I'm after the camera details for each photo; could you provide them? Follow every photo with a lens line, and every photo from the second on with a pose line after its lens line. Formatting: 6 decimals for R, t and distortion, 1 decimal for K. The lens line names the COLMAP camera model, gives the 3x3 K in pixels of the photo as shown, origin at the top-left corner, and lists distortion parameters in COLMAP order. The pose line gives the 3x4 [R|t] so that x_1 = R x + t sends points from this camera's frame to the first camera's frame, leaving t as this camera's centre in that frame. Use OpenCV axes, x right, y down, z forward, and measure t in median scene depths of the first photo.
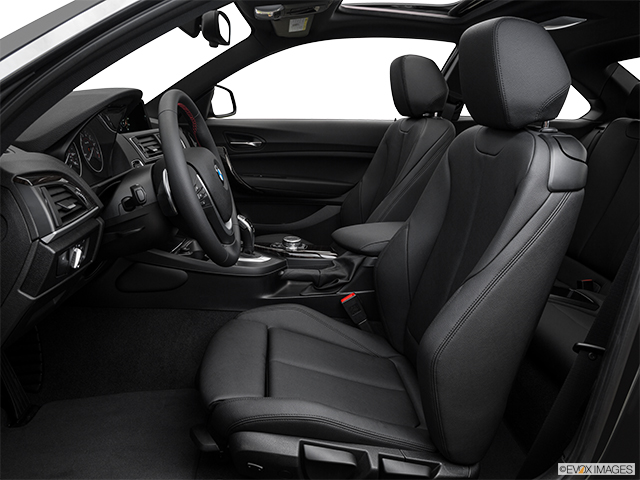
lens RADIAL K [[471.7, 0, 320.0], [0, 471.7, 240.0], [0, 0, 1]] dist [-0.112892, 0.050628]
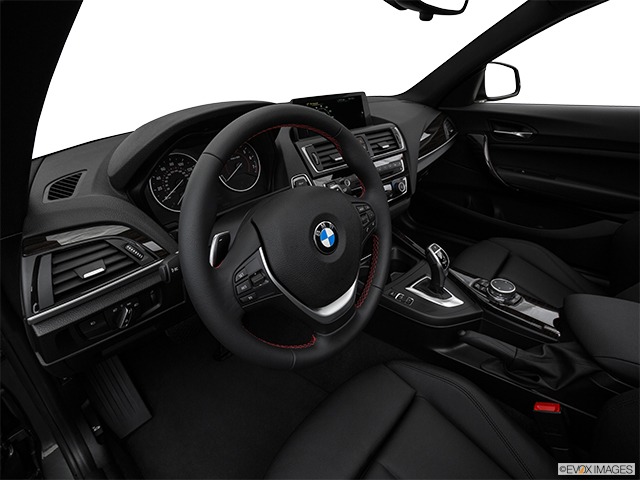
lens RADIAL K [[318.4, 0, 320.0], [0, 318.4, 240.0], [0, 0, 1]] dist [-0.053723, 0.000687]
pose [[0.688826, 0.286799, -0.665782, 0.038999], [-0.138741, 0.953591, 0.267236, -0.122352], [0.711526, -0.091707, 0.696649, 0.323921]]
